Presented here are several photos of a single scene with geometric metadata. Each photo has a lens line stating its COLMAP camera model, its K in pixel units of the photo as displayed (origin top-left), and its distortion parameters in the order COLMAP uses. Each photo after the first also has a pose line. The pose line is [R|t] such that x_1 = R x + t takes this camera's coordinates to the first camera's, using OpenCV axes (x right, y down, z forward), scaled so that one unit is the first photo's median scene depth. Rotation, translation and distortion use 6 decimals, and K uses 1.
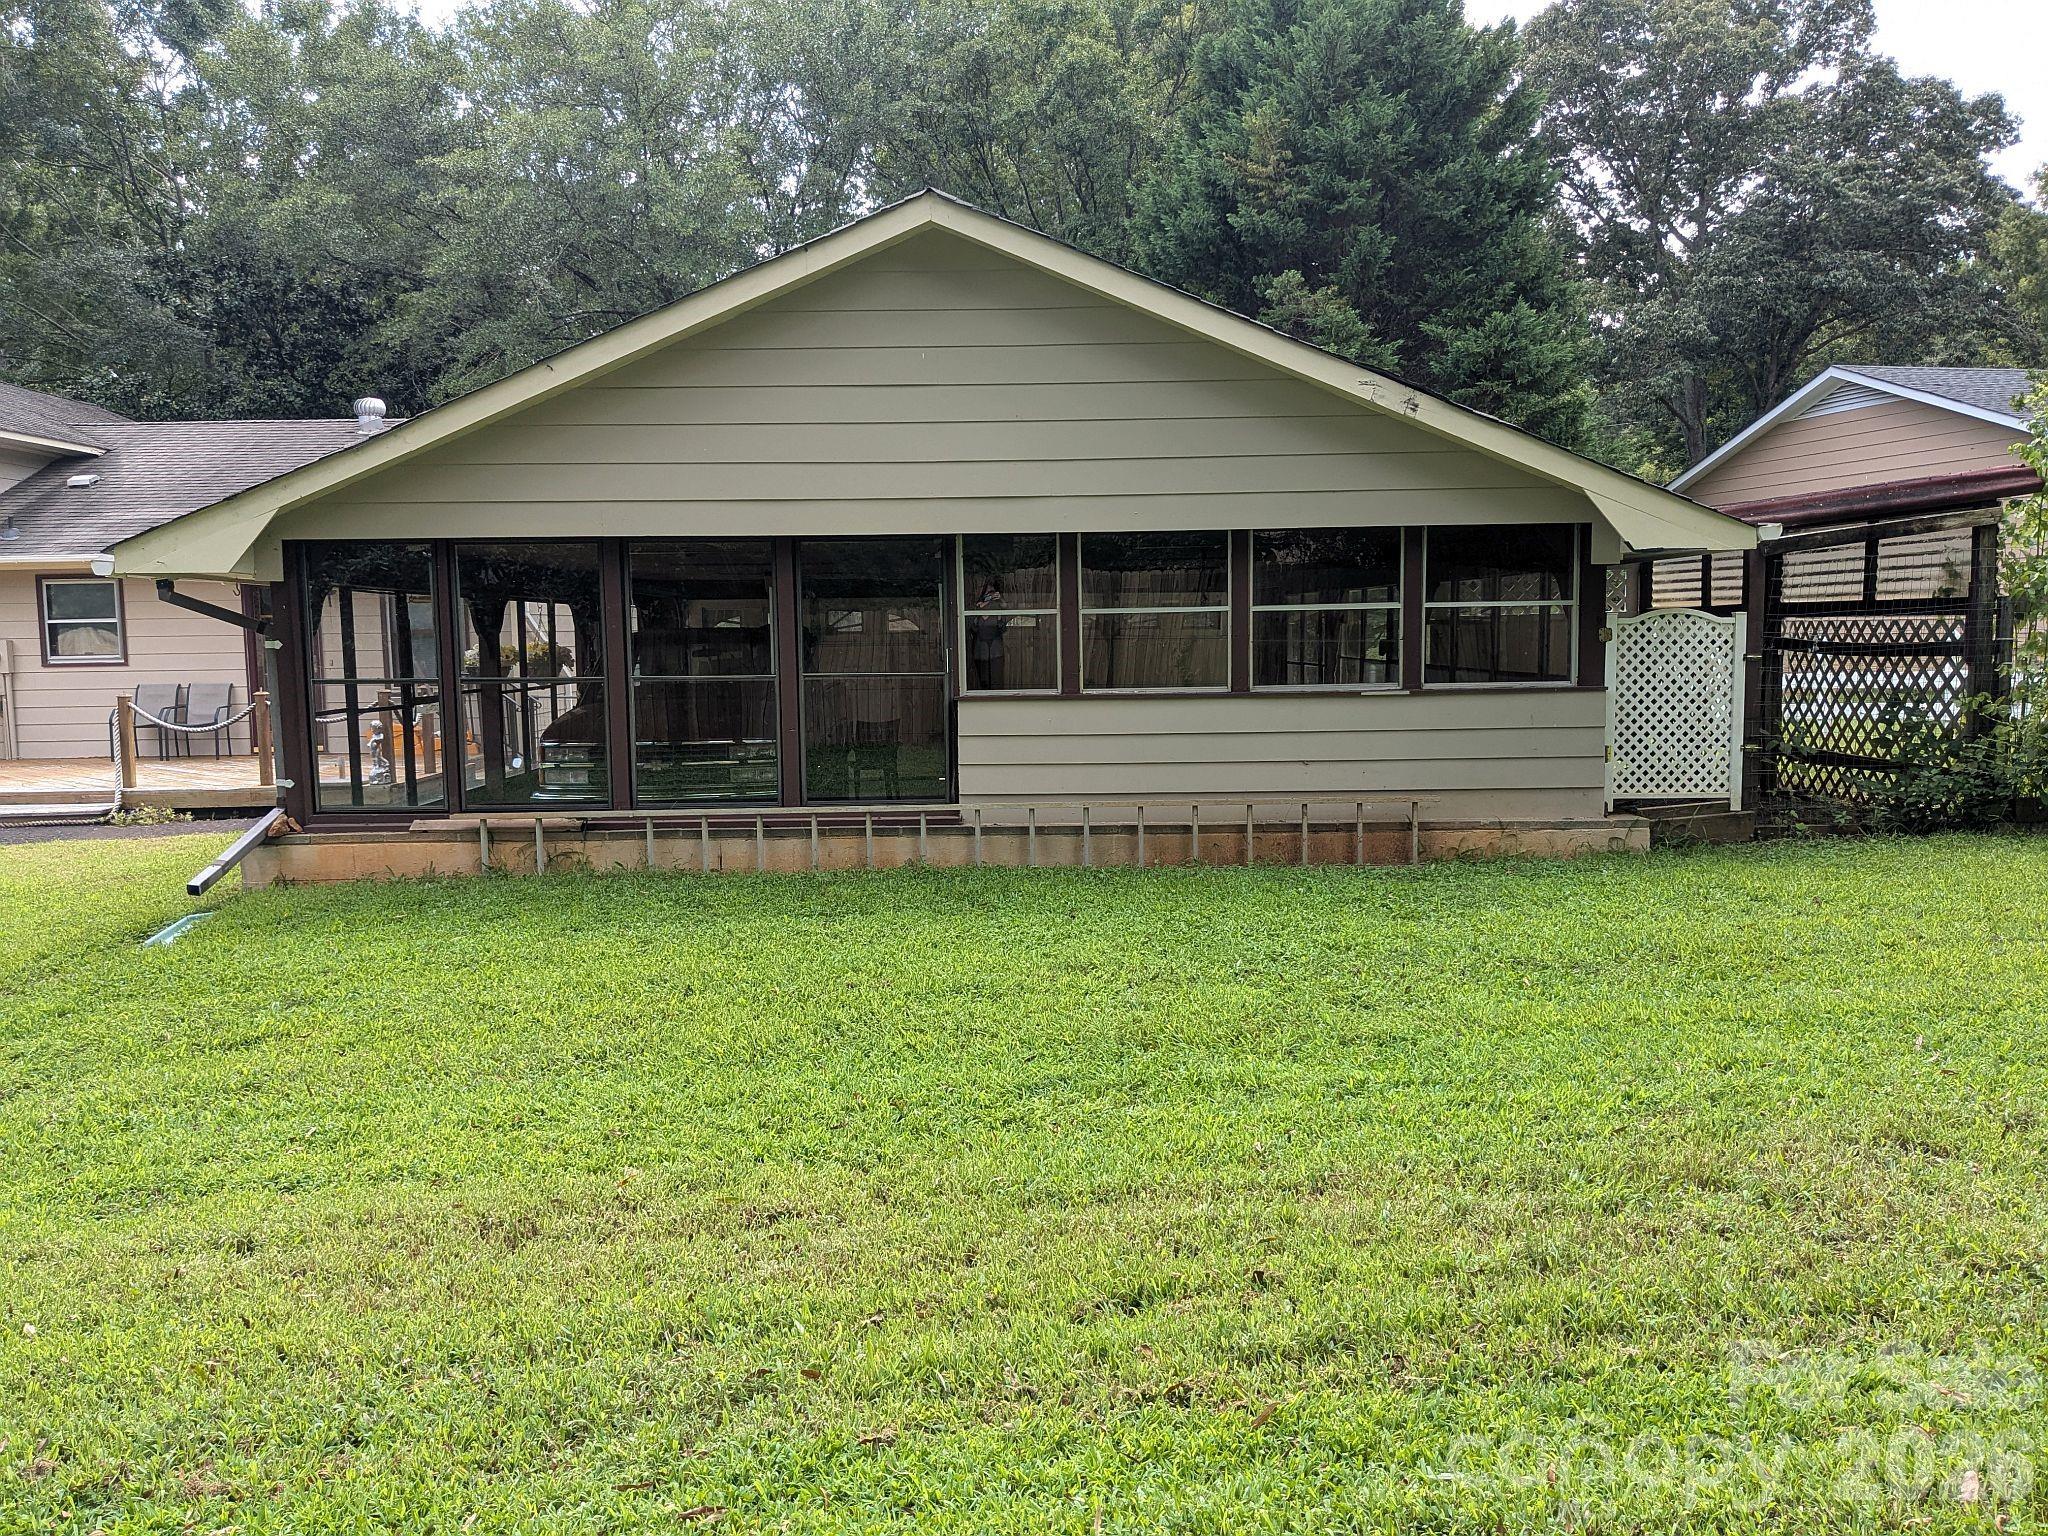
lens RADIAL K [[1607.6, 0, 1024.0], [0, 1607.6, 768.0], [0, 0, 1]] dist [0.076132, -0.117392]
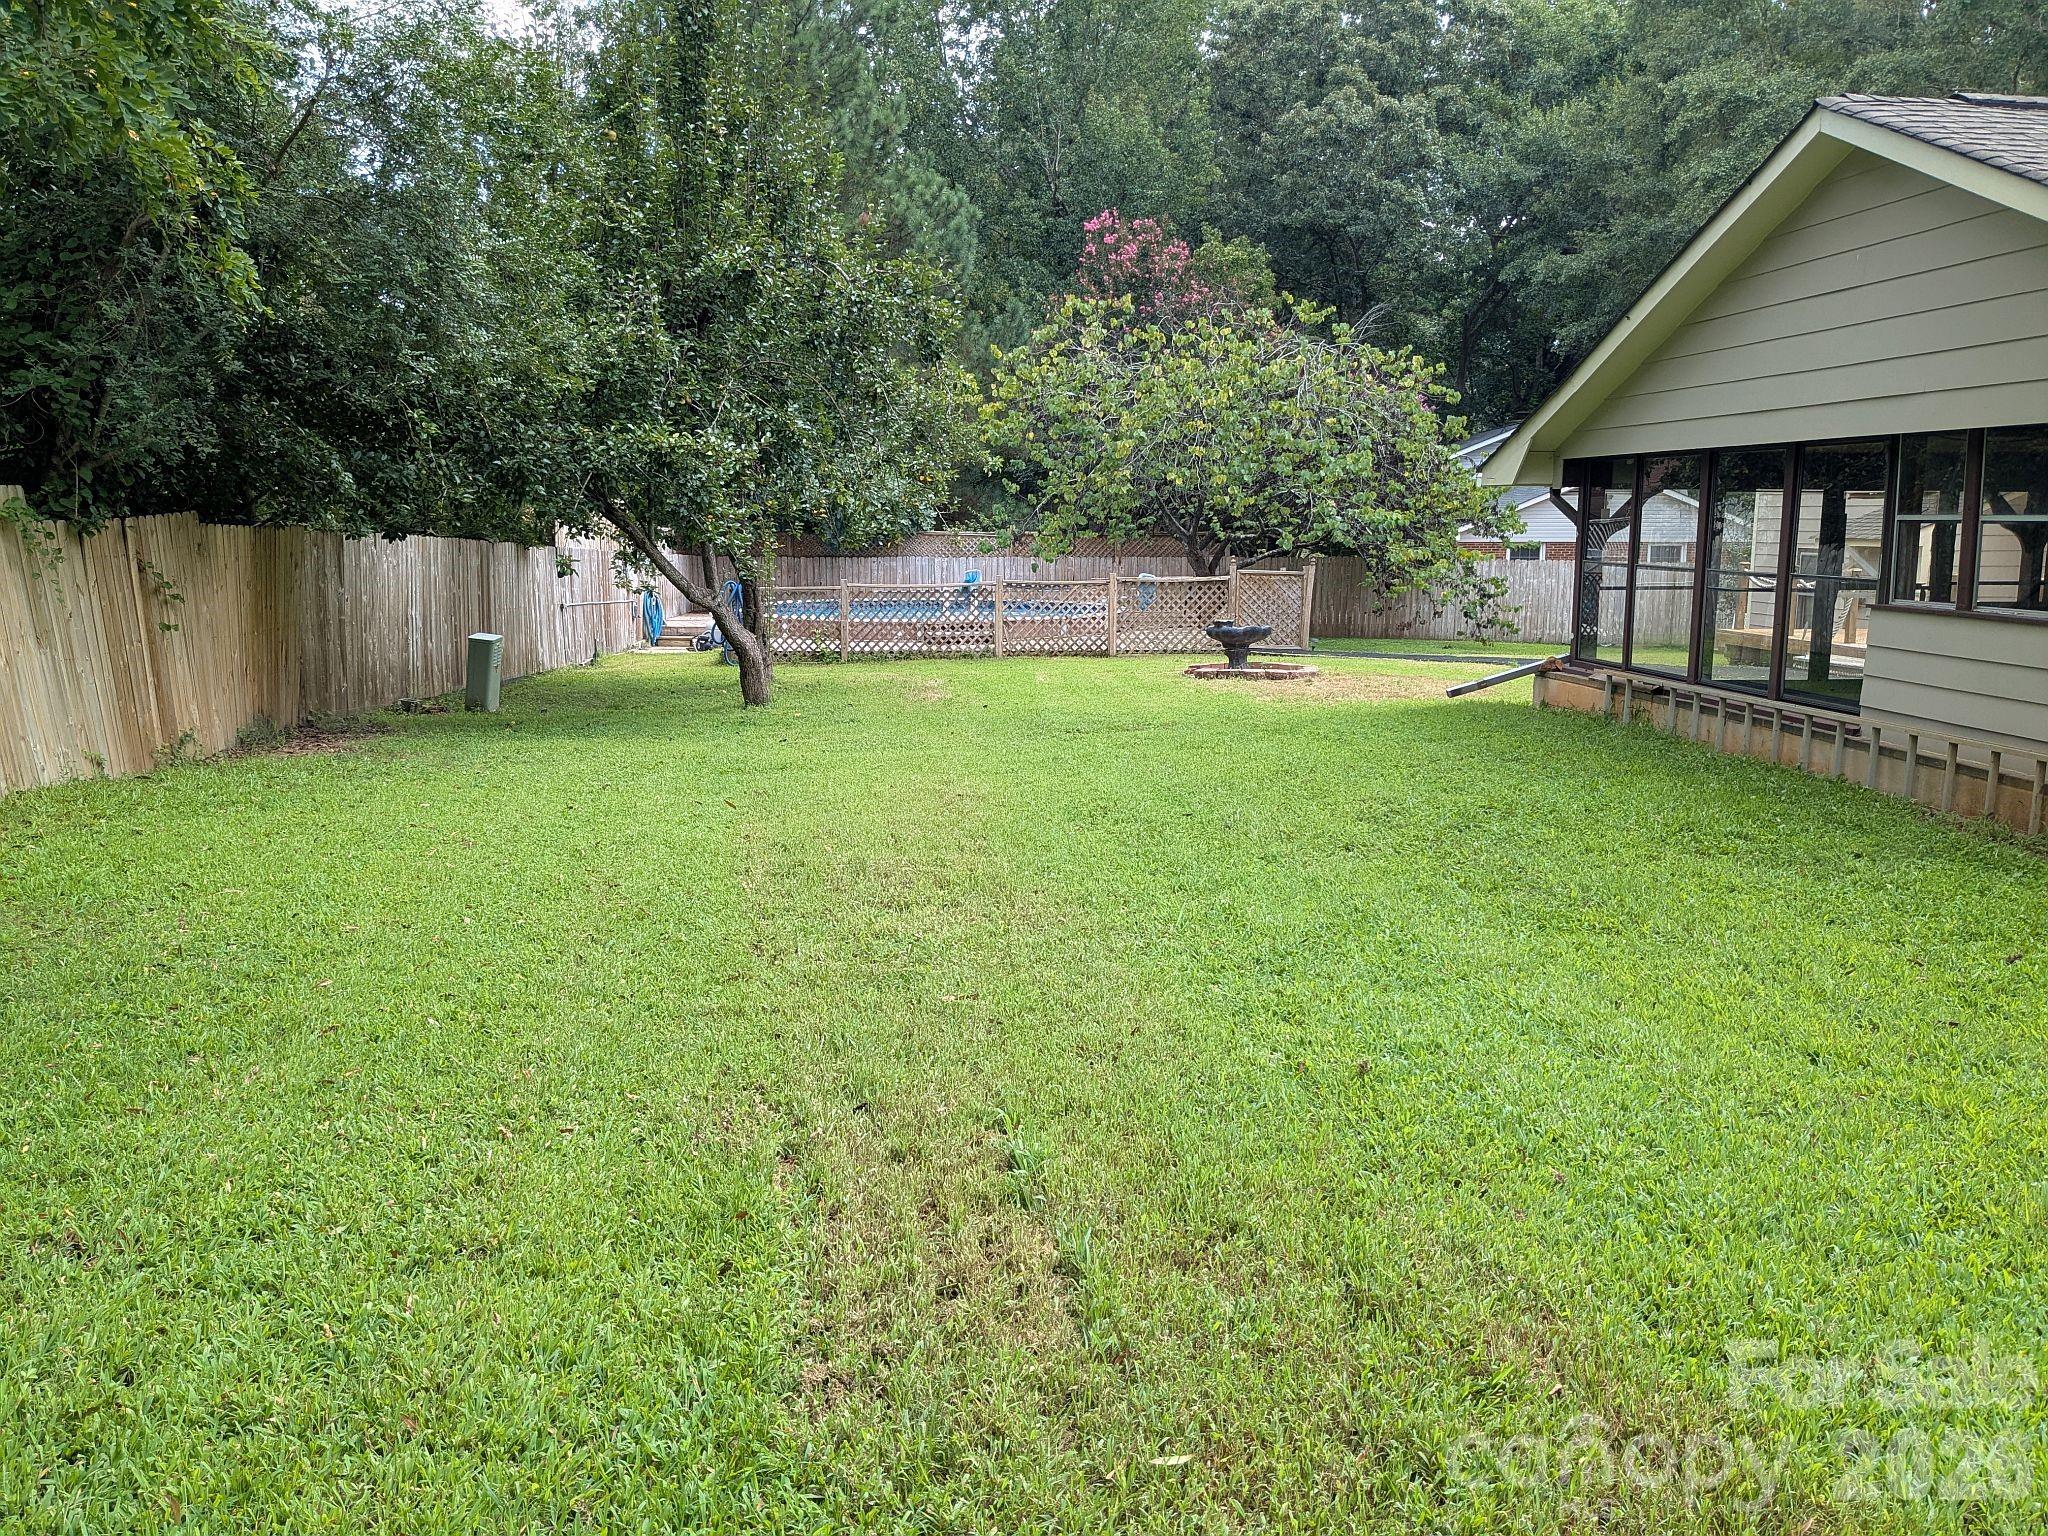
lens RADIAL K [[1607.6, 0, 1024.0], [0, 1607.6, 768.0], [0, 0, 1]] dist [0.076132, -0.117392]
pose [[0.150136, 0.170343, -0.973880, 0.844427], [-0.110228, 0.981788, 0.154733, -0.043902], [0.982501, 0.084118, 0.166178, 0.338033]]
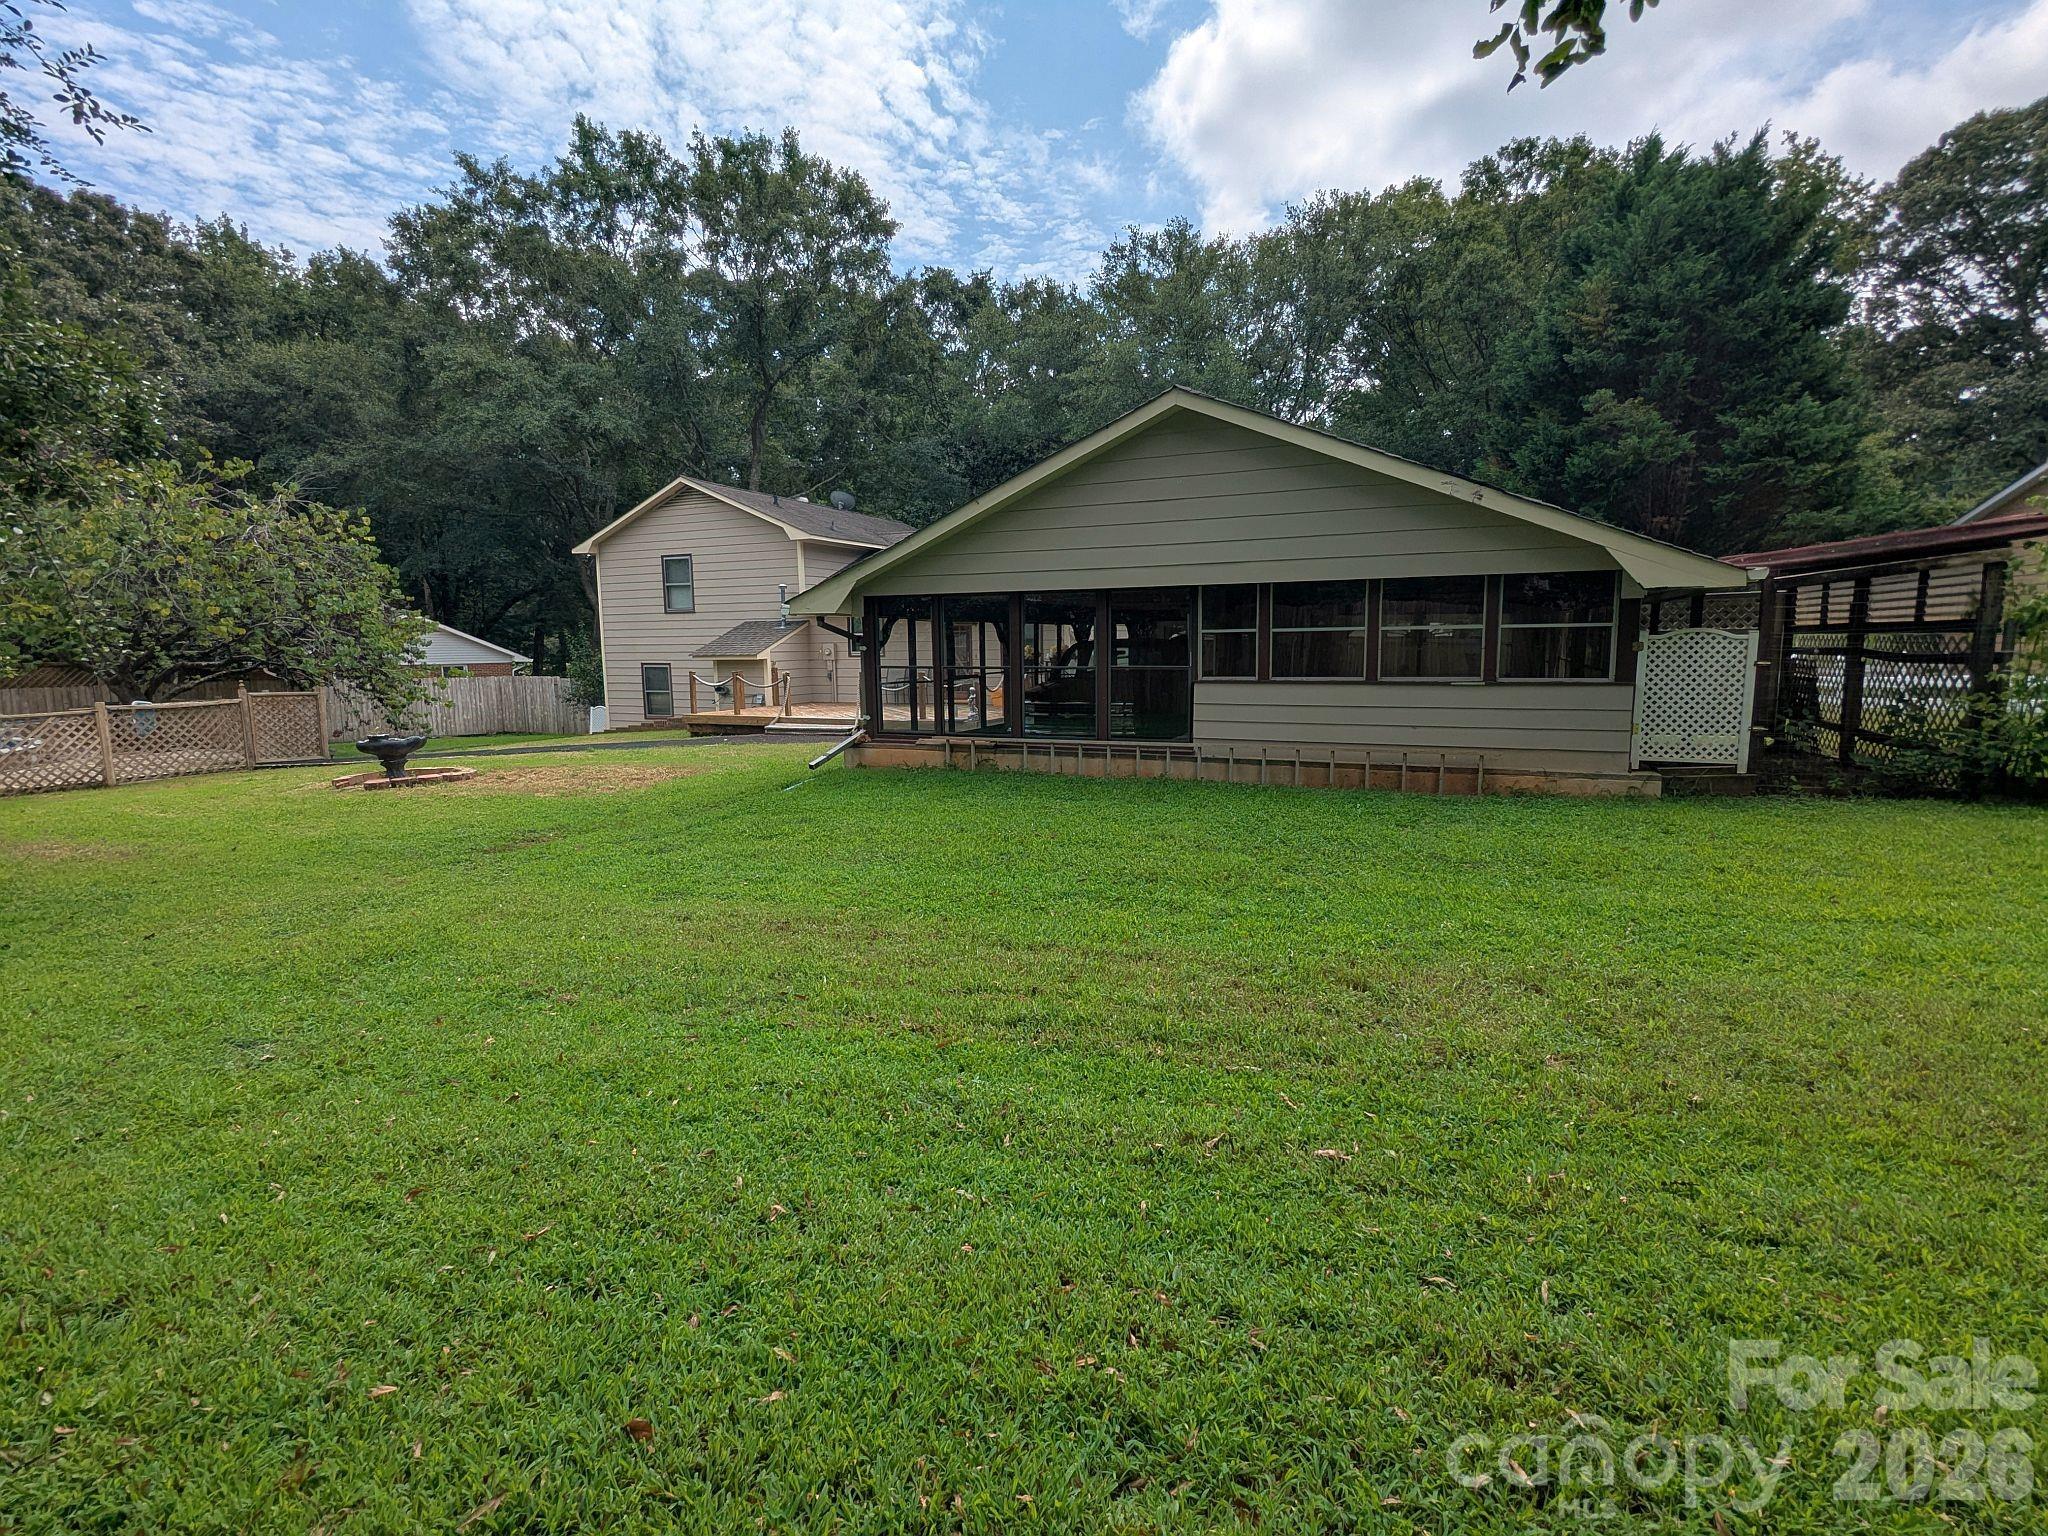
lens RADIAL K [[957.4, 0, 1024.0], [0, 957.4, 768.0], [0, 0, 1]] dist [-0.004209, 0.007918]
pose [[0.914263, 0.056364, -0.401180, 0.205383], [-0.036140, 0.997673, 0.057808, -0.003699], [0.403505, -0.038353, 0.914173, -0.007683]]
